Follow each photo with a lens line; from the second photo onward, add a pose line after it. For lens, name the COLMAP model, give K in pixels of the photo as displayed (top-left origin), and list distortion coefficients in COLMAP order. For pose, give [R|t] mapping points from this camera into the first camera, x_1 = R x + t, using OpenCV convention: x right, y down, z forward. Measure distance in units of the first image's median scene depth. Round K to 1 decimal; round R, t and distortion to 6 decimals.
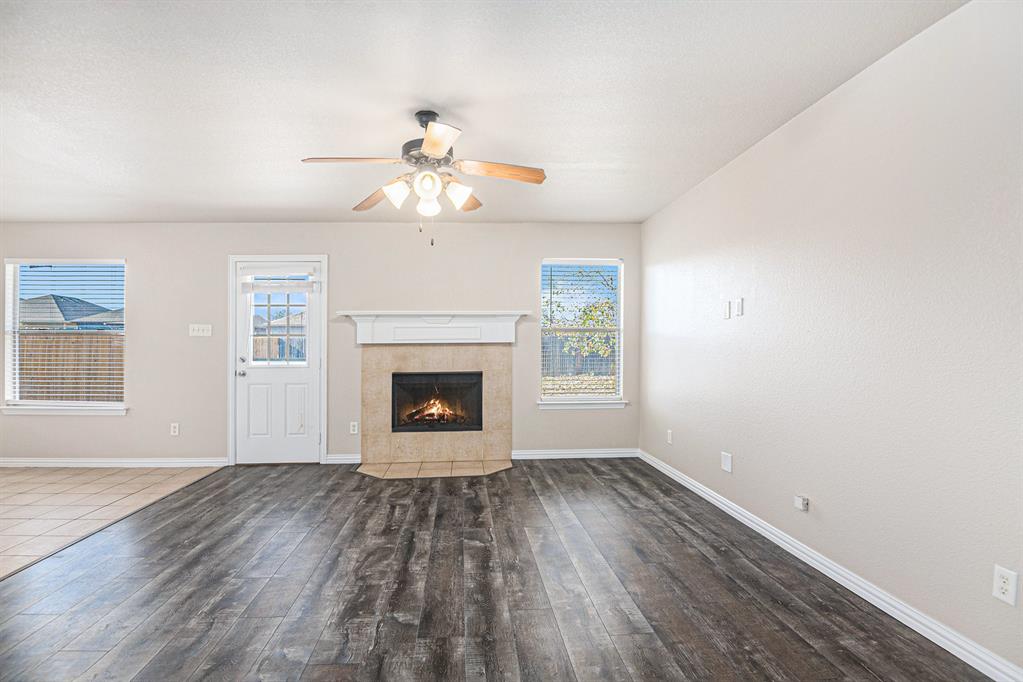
lens RADIAL K [[476.7, 0, 496.9], [0, 476.7, 350.8], [0, 0, 1]] dist [-0.001008, -0.037193]
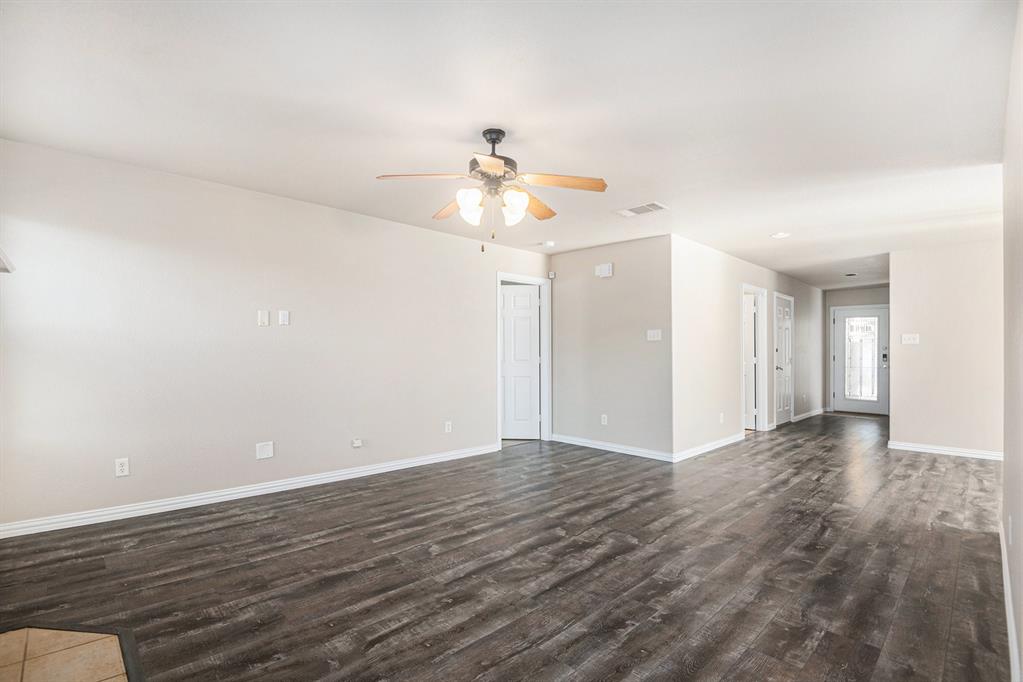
lens RADIAL K [[475.7, 0, 518.0], [0, 475.7, 343.0], [0, 0, 1]] dist [0.011567, -0.036429]
pose [[-0.652591, 0.009742, 0.757647, -0.553771], [-0.004093, 0.999857, -0.016382, -0.003677], [-0.757699, -0.013792, -0.652458, 0.926480]]
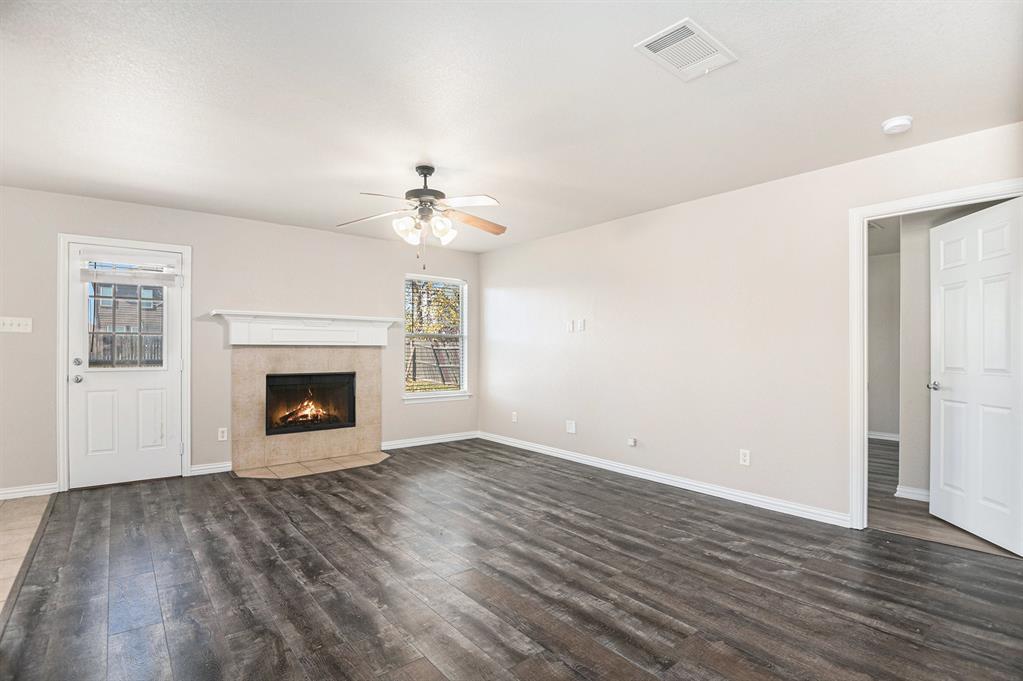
lens RADIAL K [[488.7, 0, 506.1], [0, 488.7, 344.9], [0, 0, 1]] dist [-0.002348, -0.029036]
pose [[0.822545, 0.013119, 0.568549, -0.403071], [-0.003041, 0.999821, -0.018672, 0.002282], [-0.568692, 0.013629, 0.822437, -0.112425]]
